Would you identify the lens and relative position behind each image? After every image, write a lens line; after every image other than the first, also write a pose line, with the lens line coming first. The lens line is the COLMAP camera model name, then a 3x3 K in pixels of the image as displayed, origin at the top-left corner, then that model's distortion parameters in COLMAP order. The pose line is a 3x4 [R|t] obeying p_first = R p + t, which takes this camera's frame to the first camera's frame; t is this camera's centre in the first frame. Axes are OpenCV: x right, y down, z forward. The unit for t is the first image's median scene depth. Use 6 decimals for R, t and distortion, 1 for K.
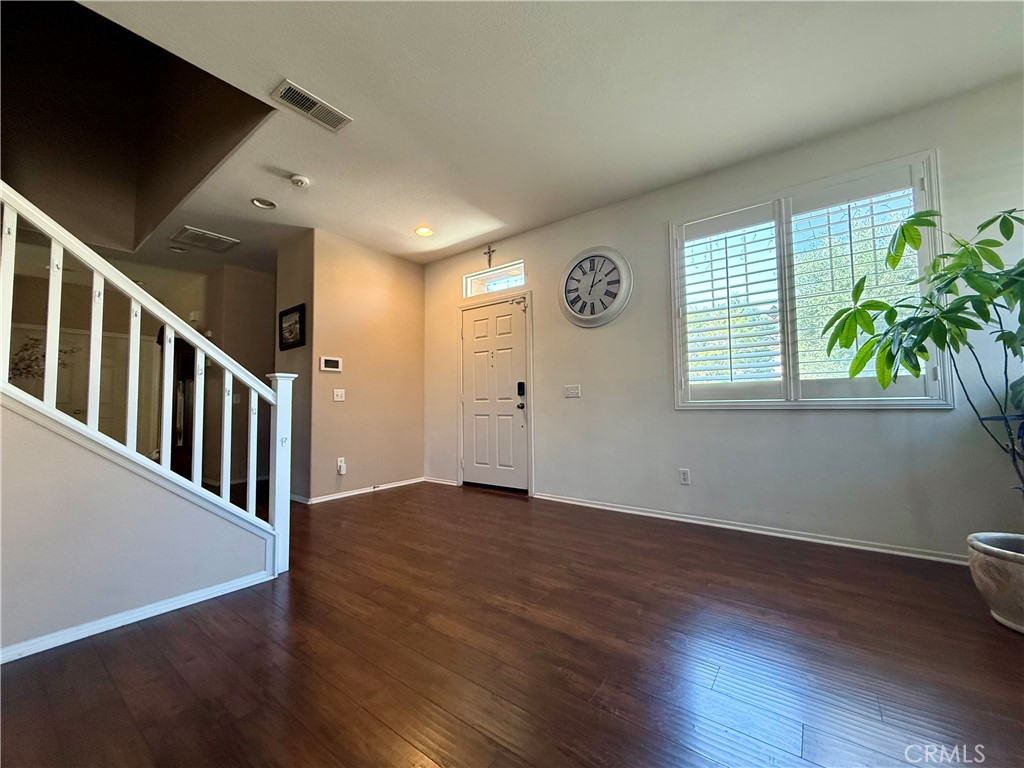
lens RADIAL K [[408.2, 0, 513.4], [0, 408.2, 385.2], [0, 0, 1]] dist [0.001113, -0.000324]
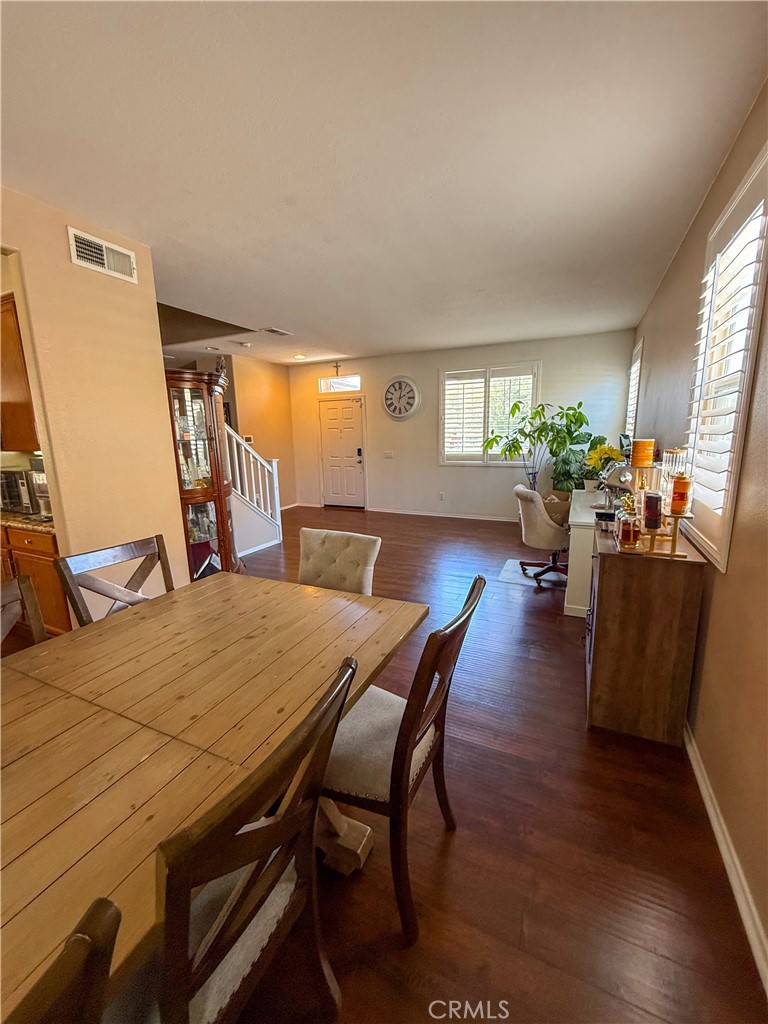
lens RADIAL K [[408.2, 0, 383.4], [0, 408.2, 510.8], [0, 0, 1]] dist [0.001113, -0.000324]
pose [[0.980491, -0.046904, 0.190885, -0.249399], [0.000375, 0.971557, 0.236806, -0.176633], [-0.196563, -0.232115, 0.952621, -0.842598]]
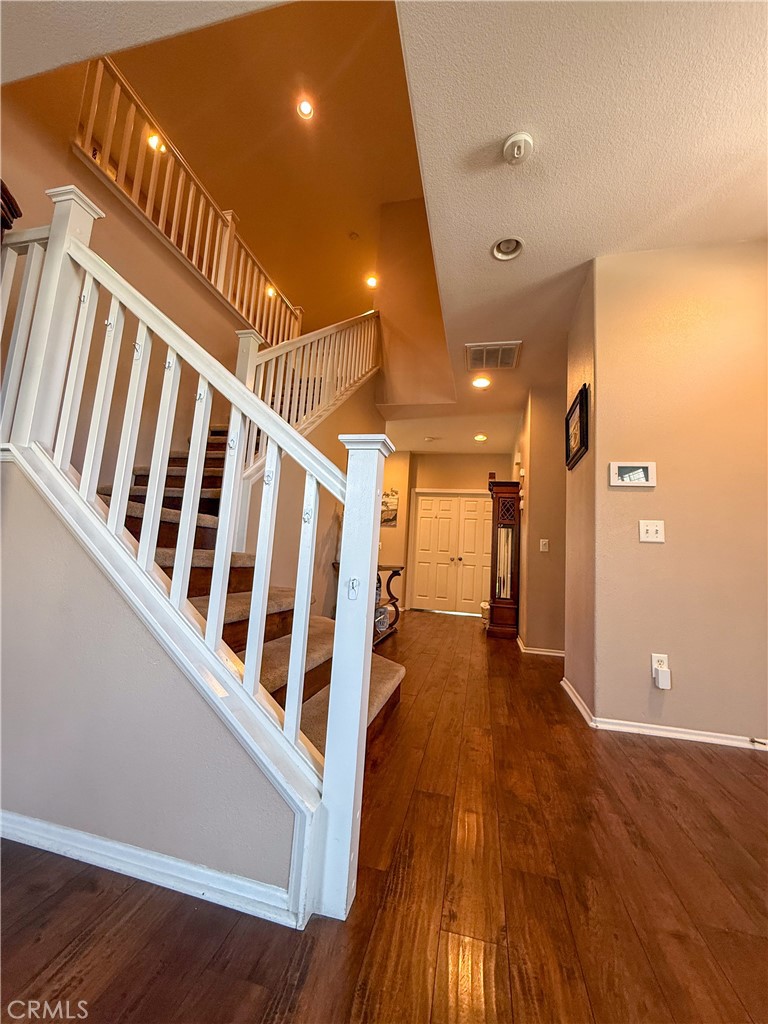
lens RADIAL K [[408.2, 0, 380.8], [0, 408.2, 512.6], [0, 0, 1]] dist [0.001113, -0.000324]
pose [[0.395537, -0.075544, -0.915338, -0.087919], [-0.016564, 0.995863, -0.089347, 0.058064], [0.918301, 0.050501, 0.392649, 0.511241]]
